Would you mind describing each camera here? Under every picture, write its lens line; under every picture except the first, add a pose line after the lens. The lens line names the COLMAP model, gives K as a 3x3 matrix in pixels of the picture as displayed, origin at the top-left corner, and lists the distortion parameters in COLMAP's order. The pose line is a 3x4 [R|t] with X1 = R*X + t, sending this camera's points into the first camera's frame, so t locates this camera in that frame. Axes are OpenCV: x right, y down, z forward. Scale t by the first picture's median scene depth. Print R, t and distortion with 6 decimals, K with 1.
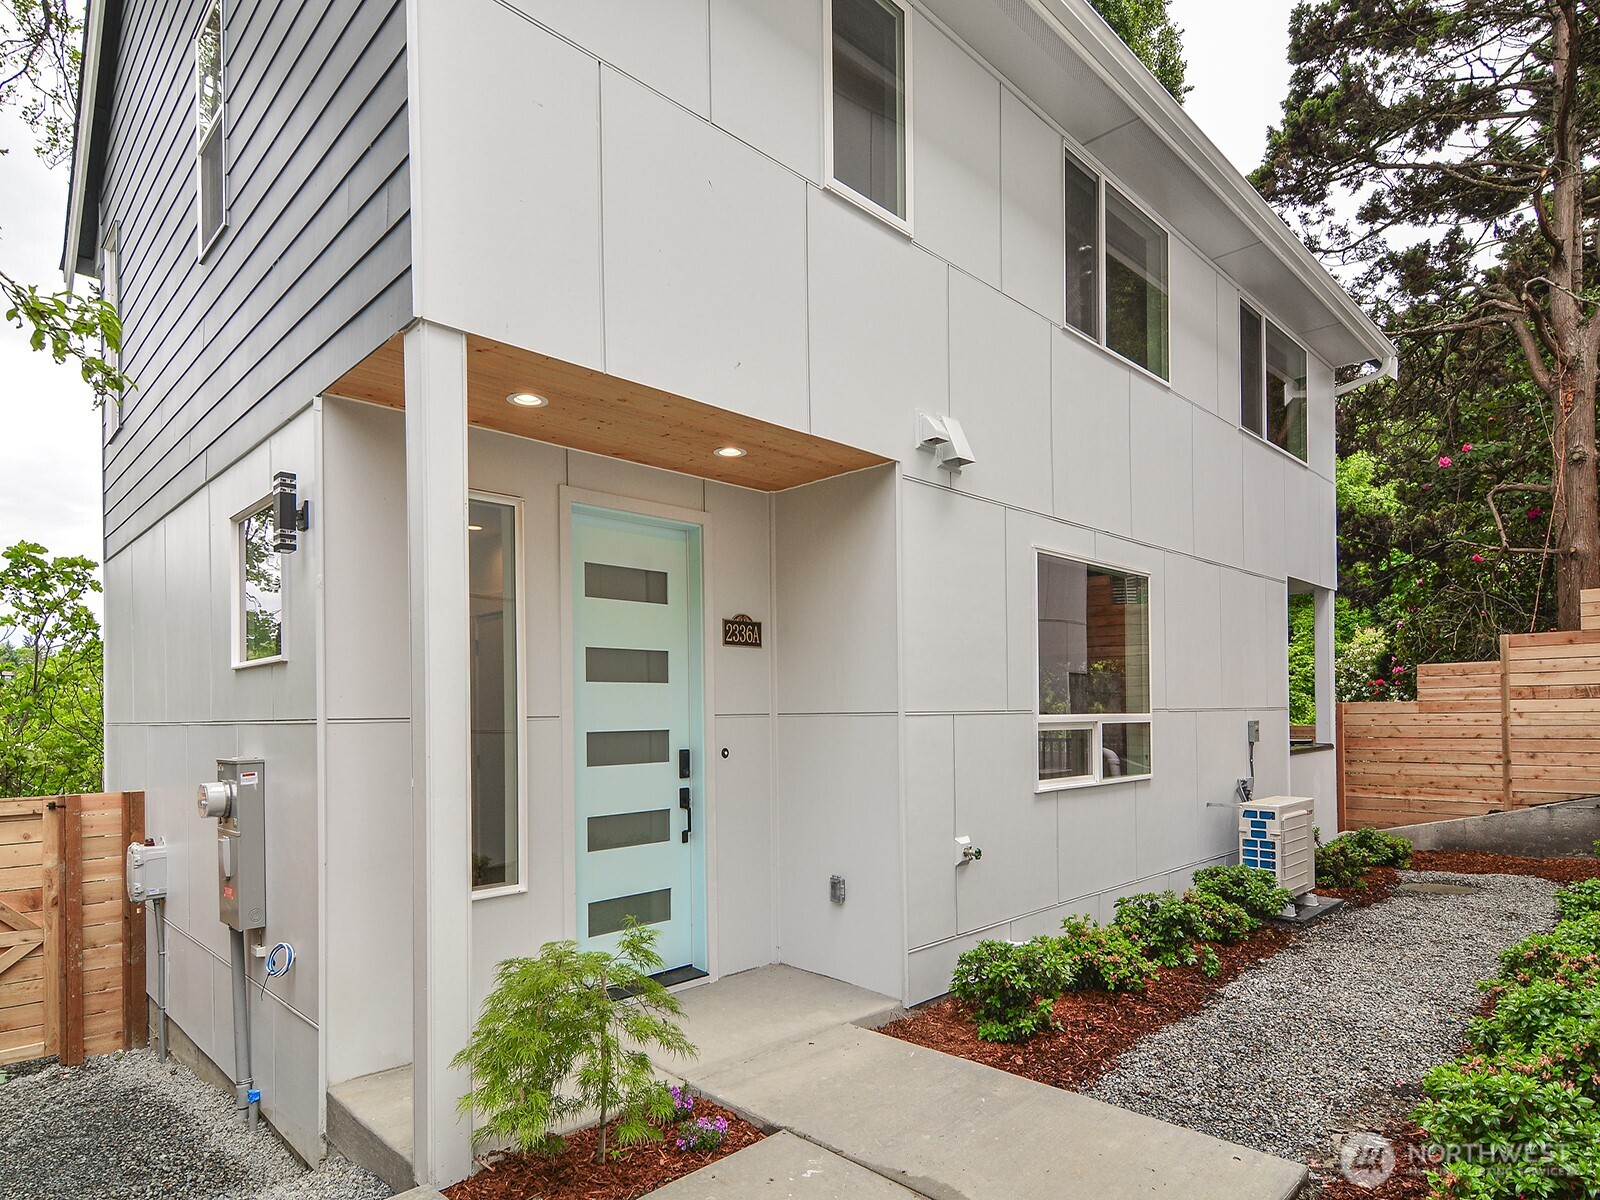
lens RADIAL K [[929.7, 0, 800.4], [0, 929.7, 599.8], [0, 0, 1]] dist [0.039500, -0.010195]
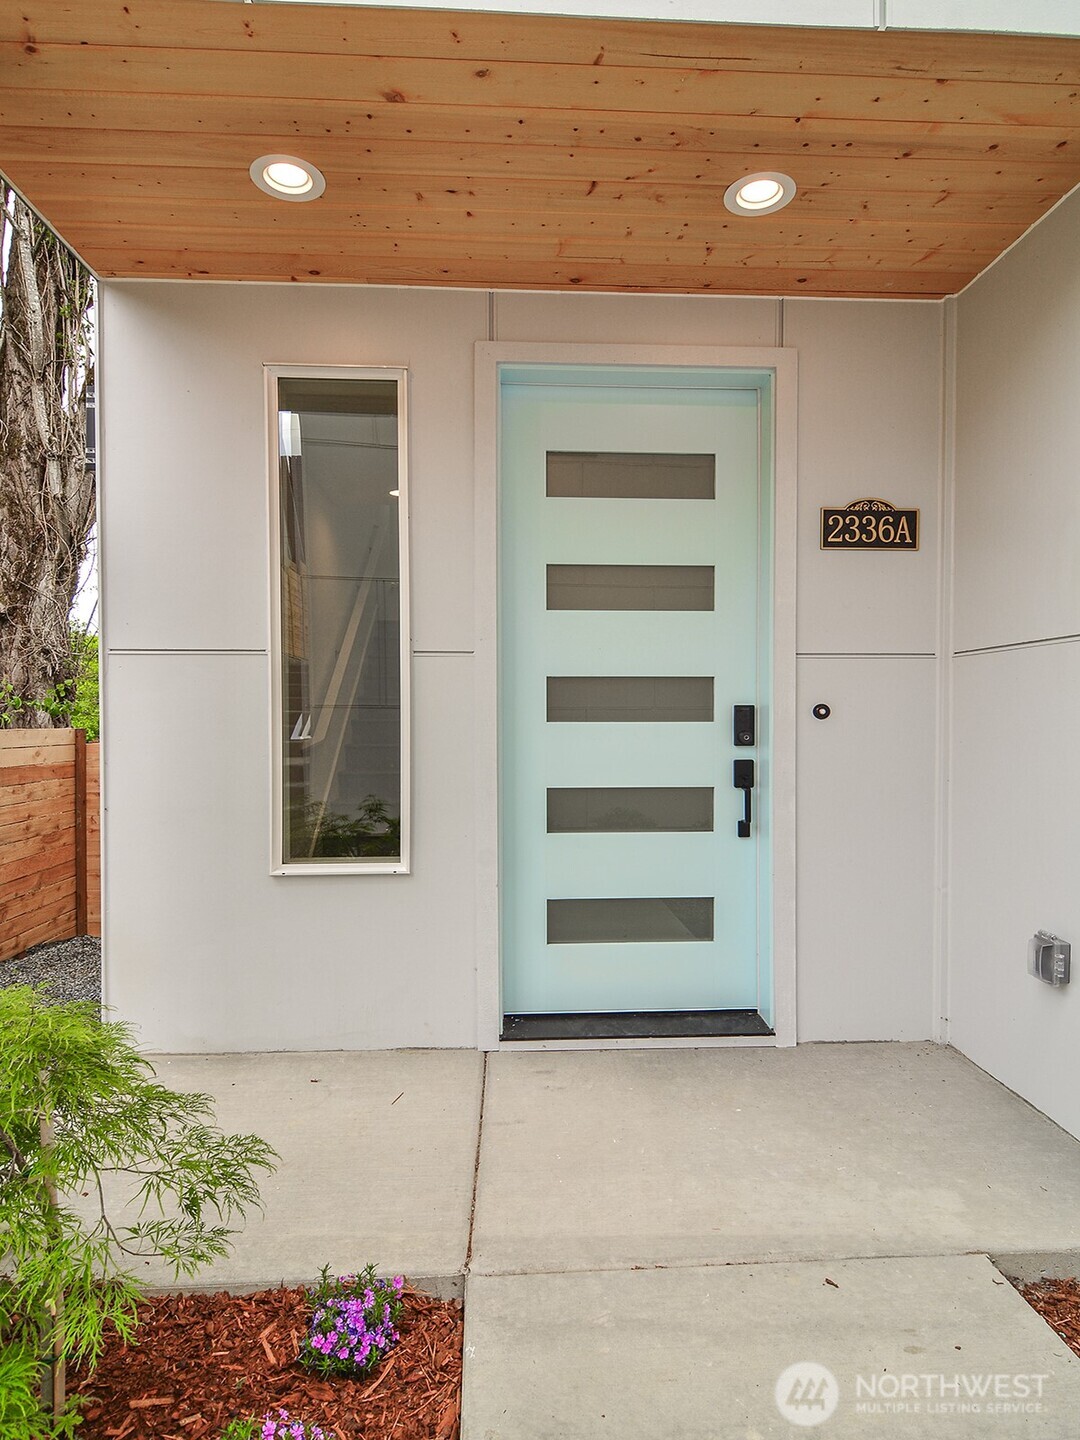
lens RADIAL K [[642.4, 0, 537.8], [0, 642.4, 721.8], [0, 0, 1]] dist [0.010206, -0.000158]
pose [[0.655623, -0.006480, -0.755061, 0.135871], [0.100672, 0.991786, 0.078902, 0.121947], [0.748348, -0.127743, 0.650890, 0.583441]]
